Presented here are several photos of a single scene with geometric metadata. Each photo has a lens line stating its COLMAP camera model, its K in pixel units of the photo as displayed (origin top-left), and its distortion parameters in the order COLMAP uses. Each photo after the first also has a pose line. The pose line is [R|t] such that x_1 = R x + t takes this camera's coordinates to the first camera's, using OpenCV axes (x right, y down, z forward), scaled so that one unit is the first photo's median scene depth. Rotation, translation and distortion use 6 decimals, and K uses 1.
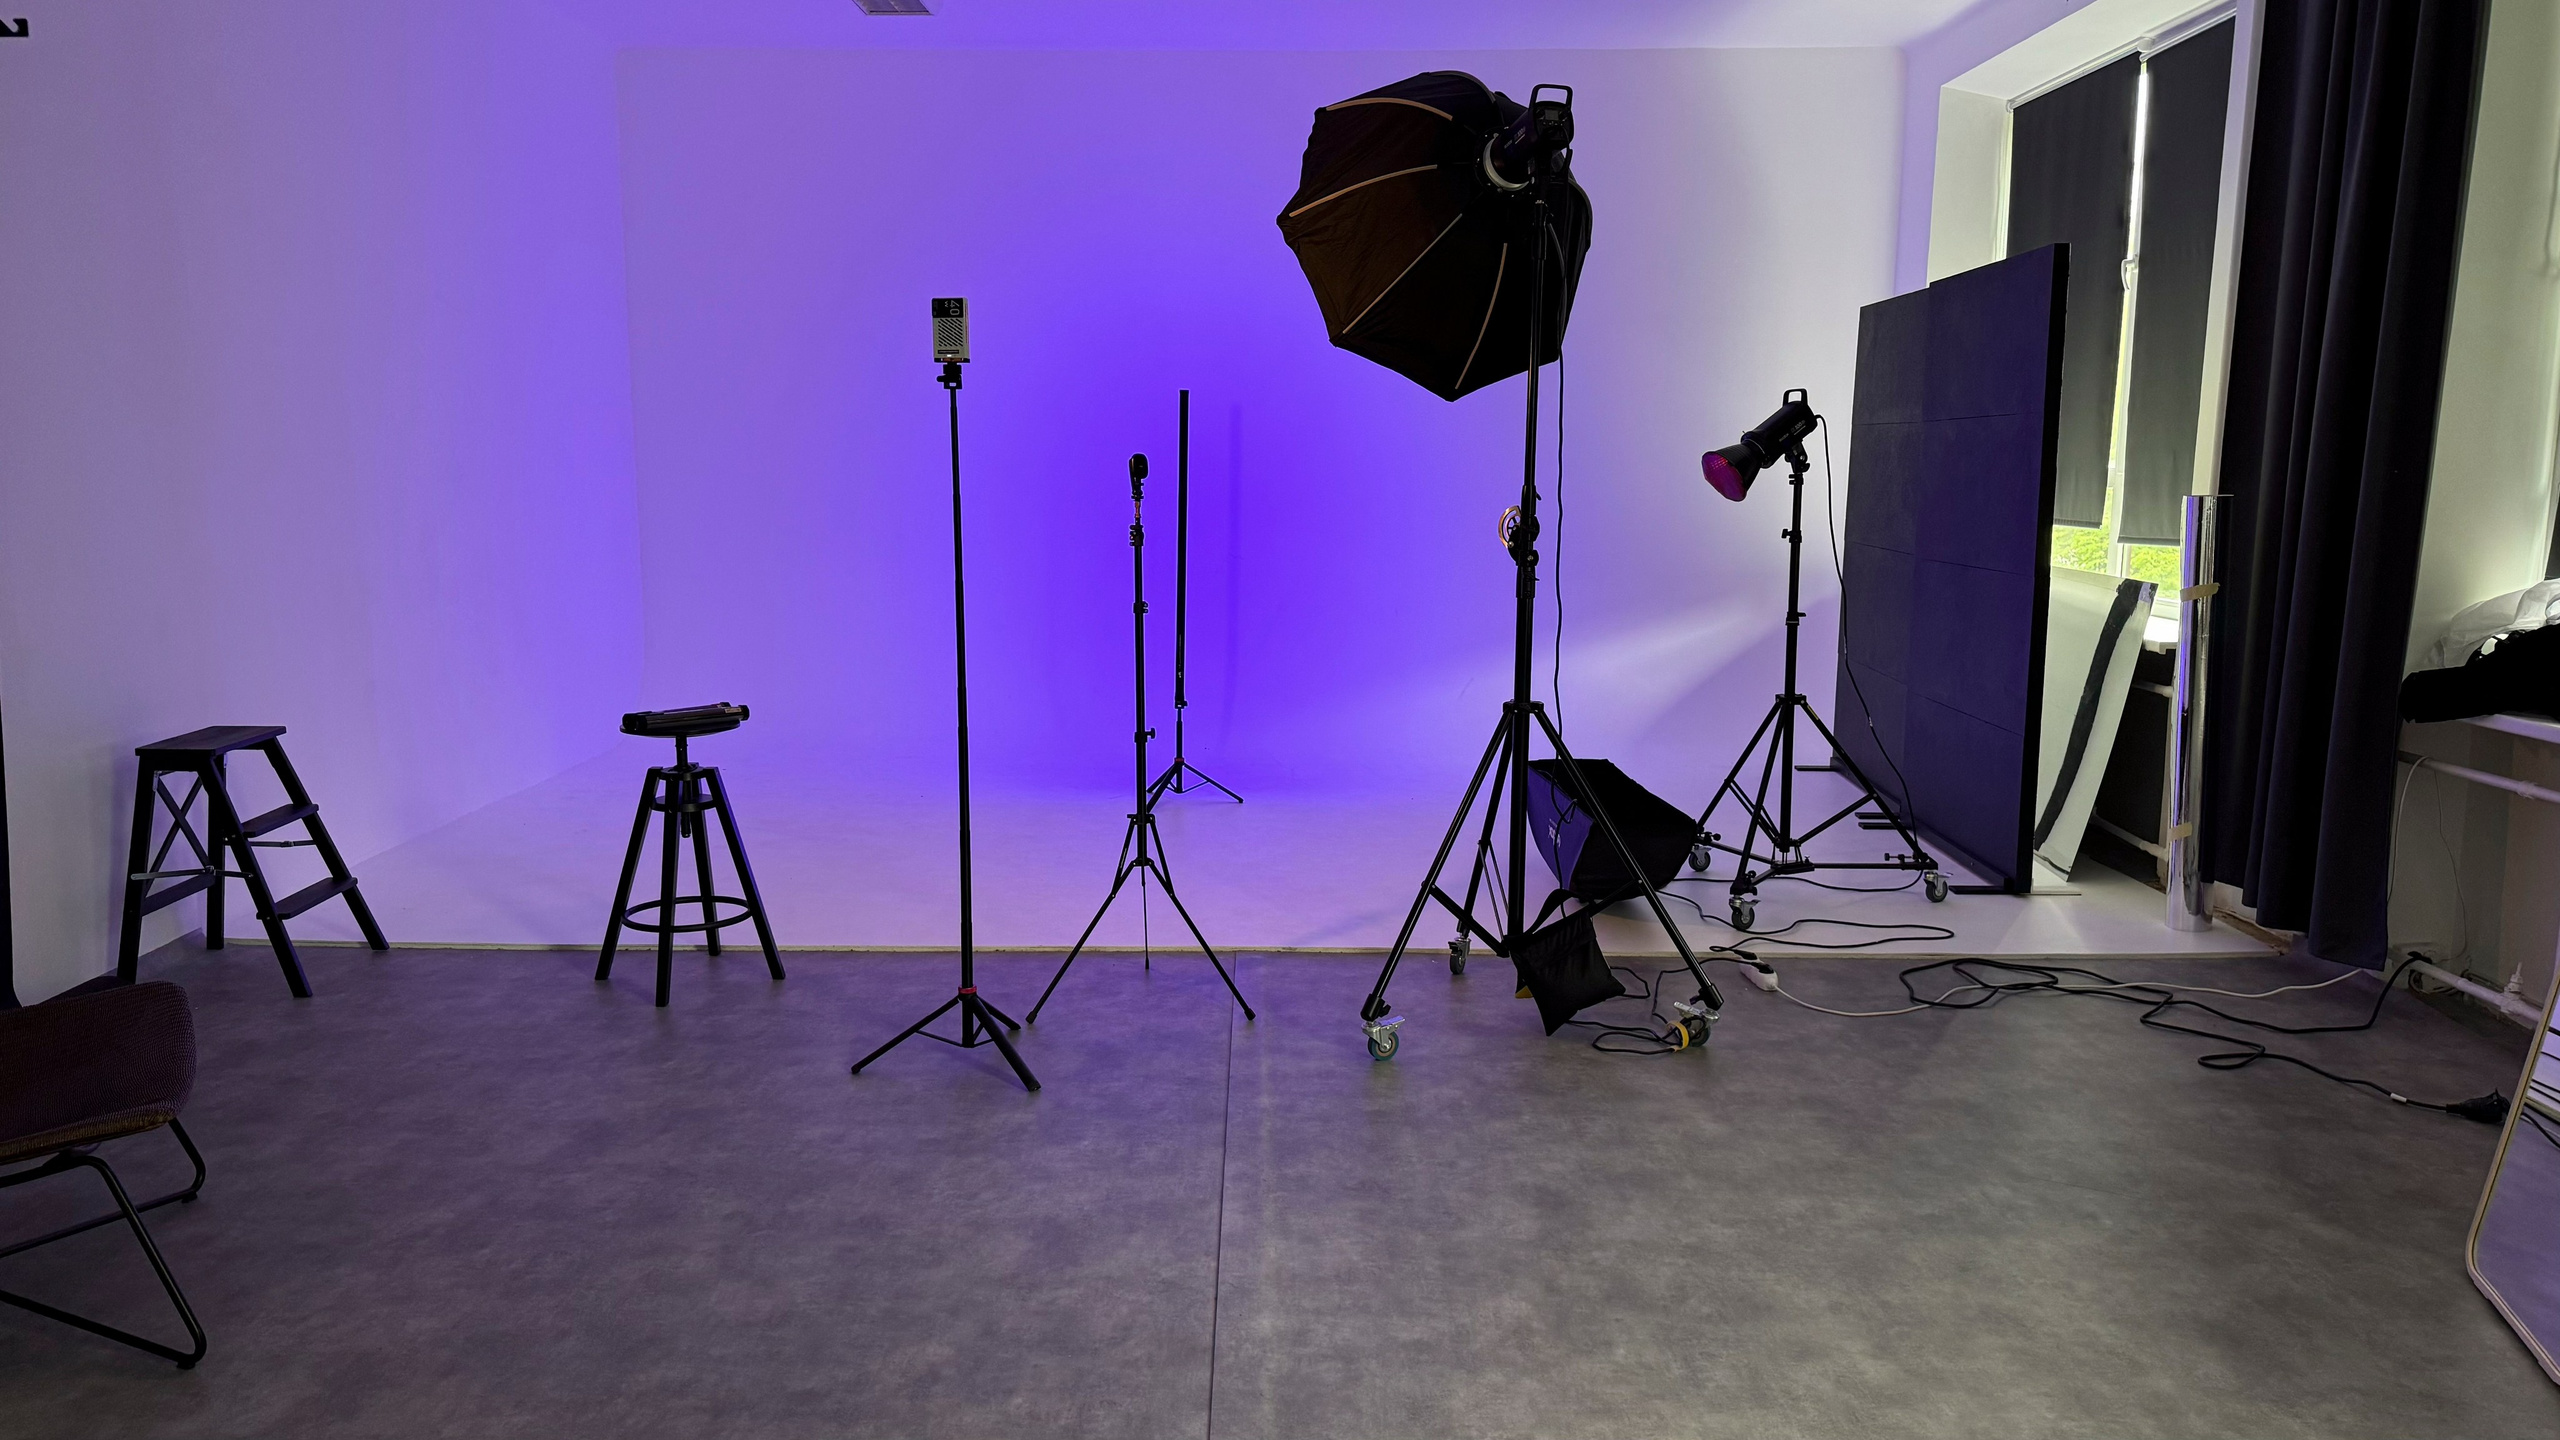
lens RADIAL K [[1816.6, 0, 1274.1], [0, 1816.6, 729.8], [0, 0, 1]] dist [0.095917, -0.156572]
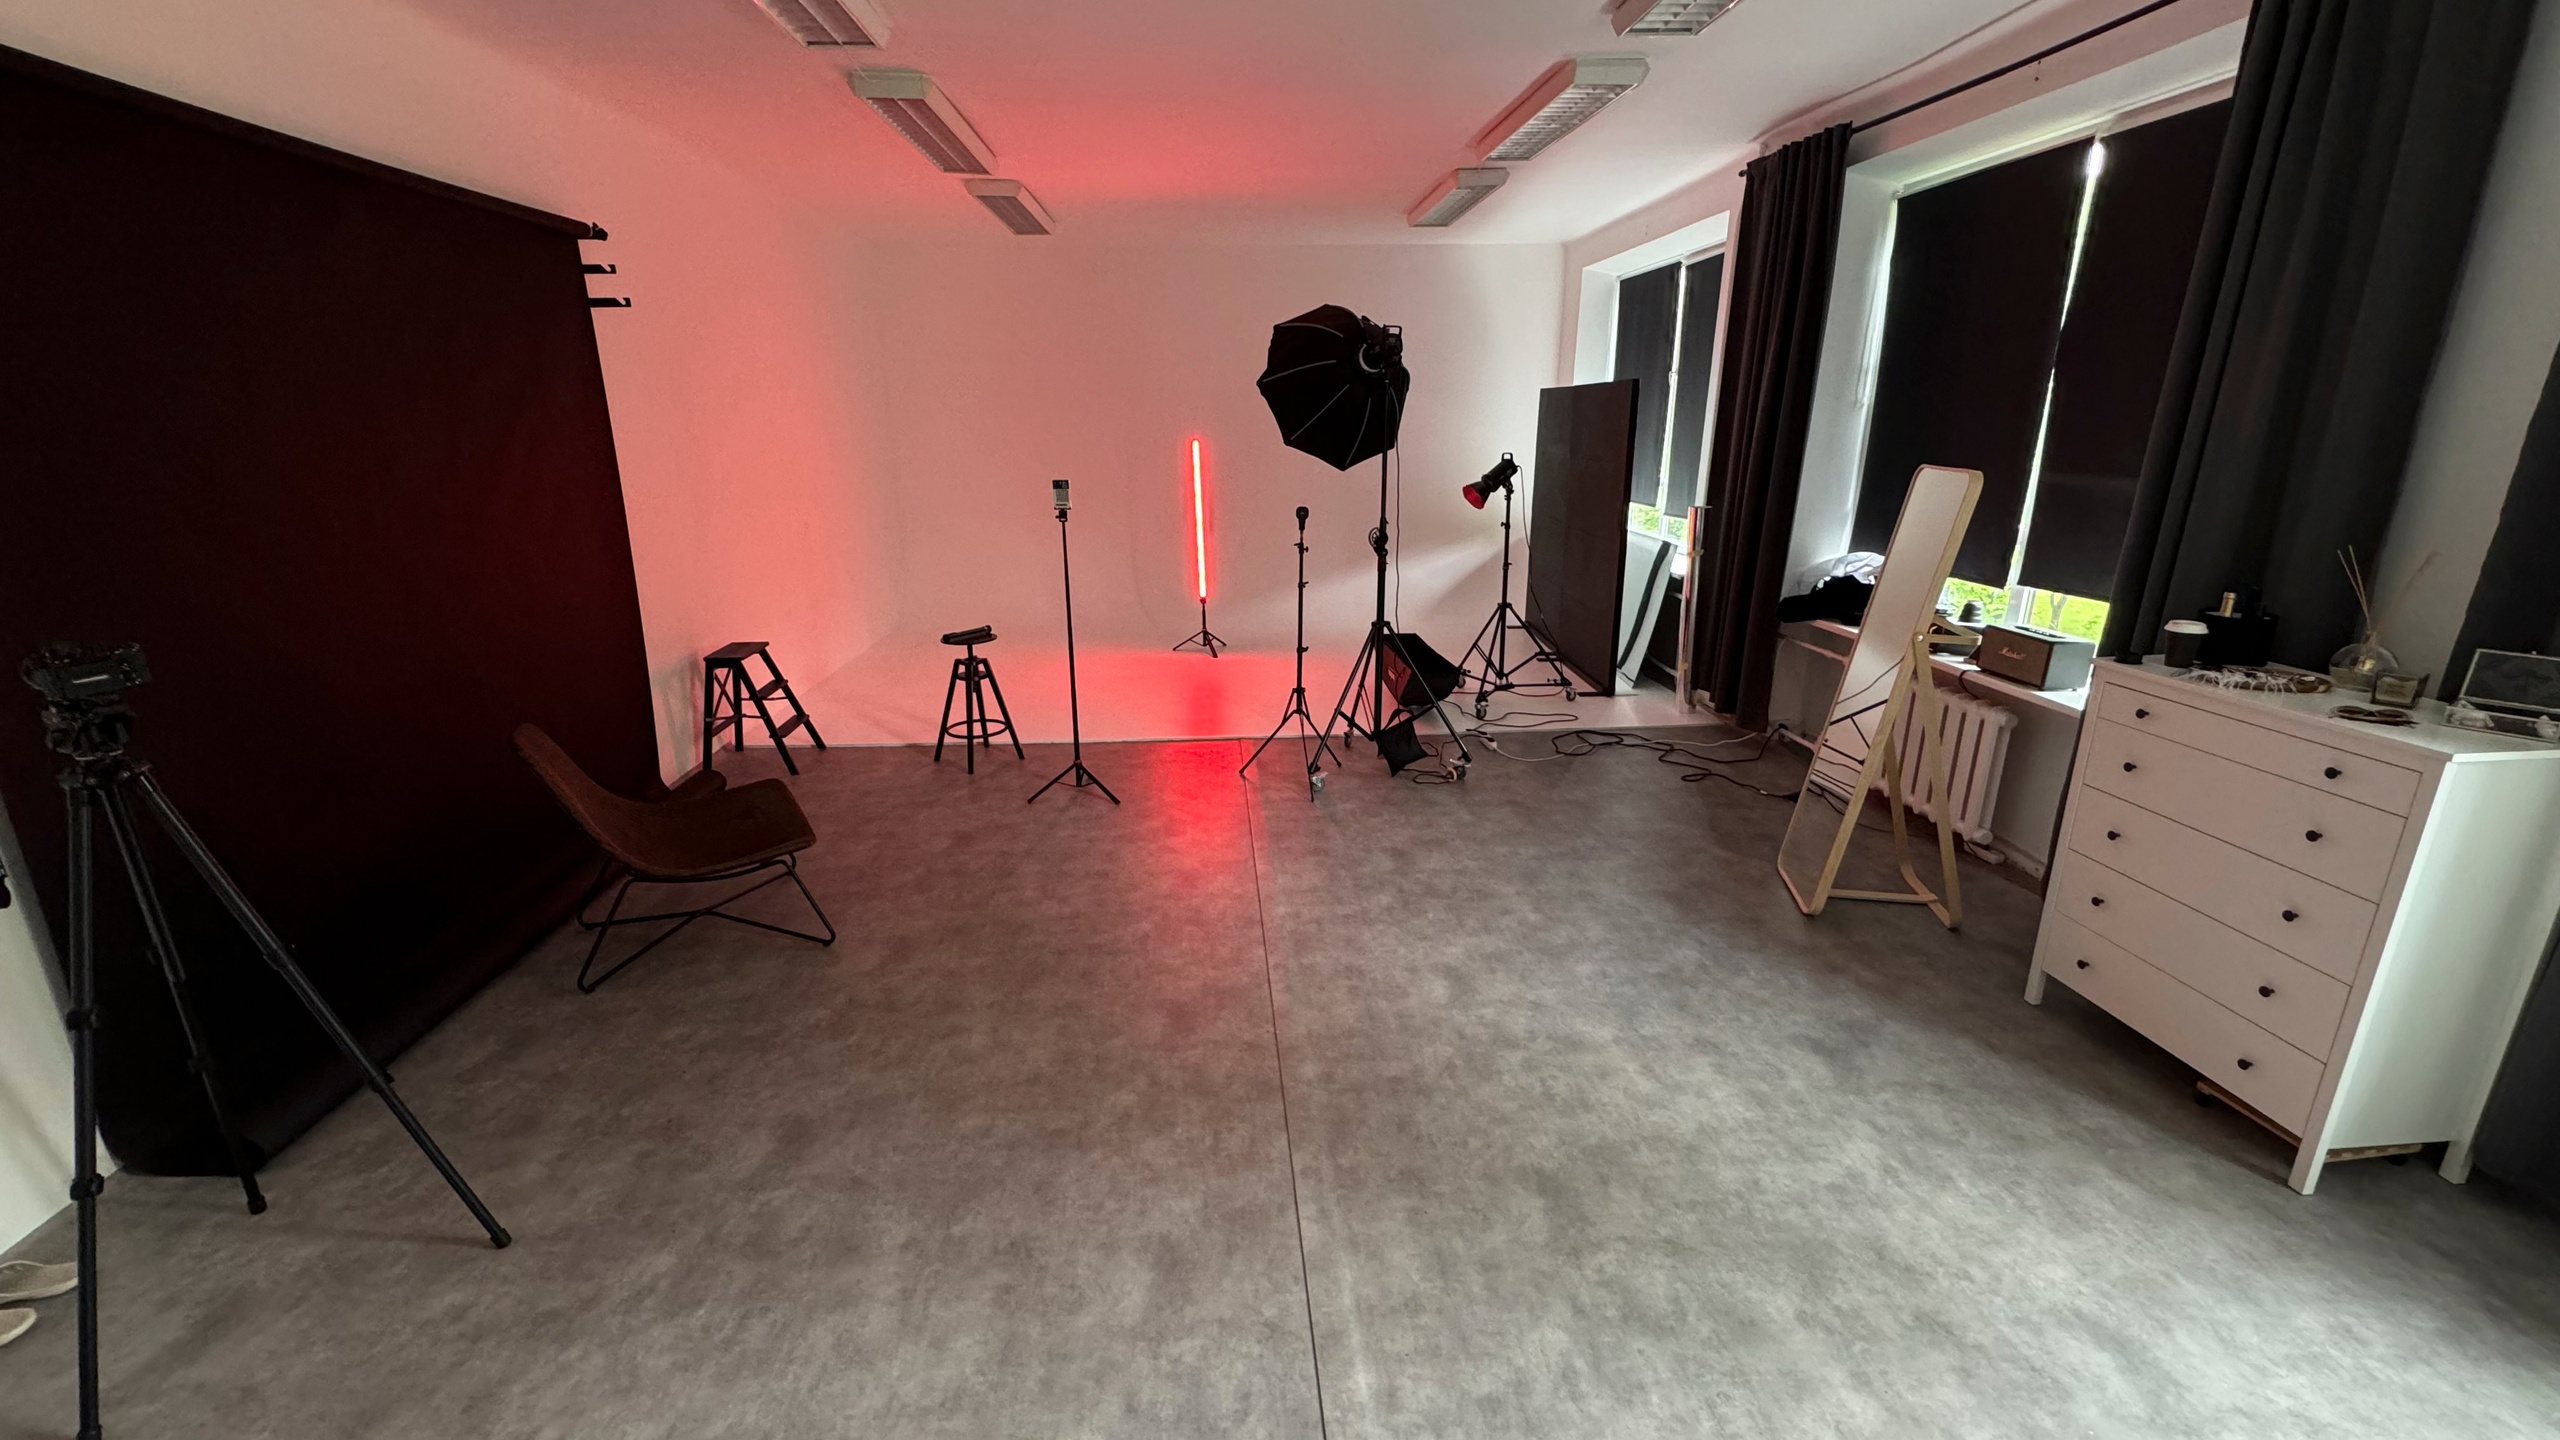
lens RADIAL K [[1039.3, 0, 1280.0], [0, 1039.3, 720.0], [0, 0, 1]] dist [-0.002315, -0.000353]
pose [[0.997769, -0.028490, 0.060374, -0.054415], [0.020110, 0.990627, 0.135105, -0.066779], [-0.063658, -0.133589, 0.988990, -0.195563]]
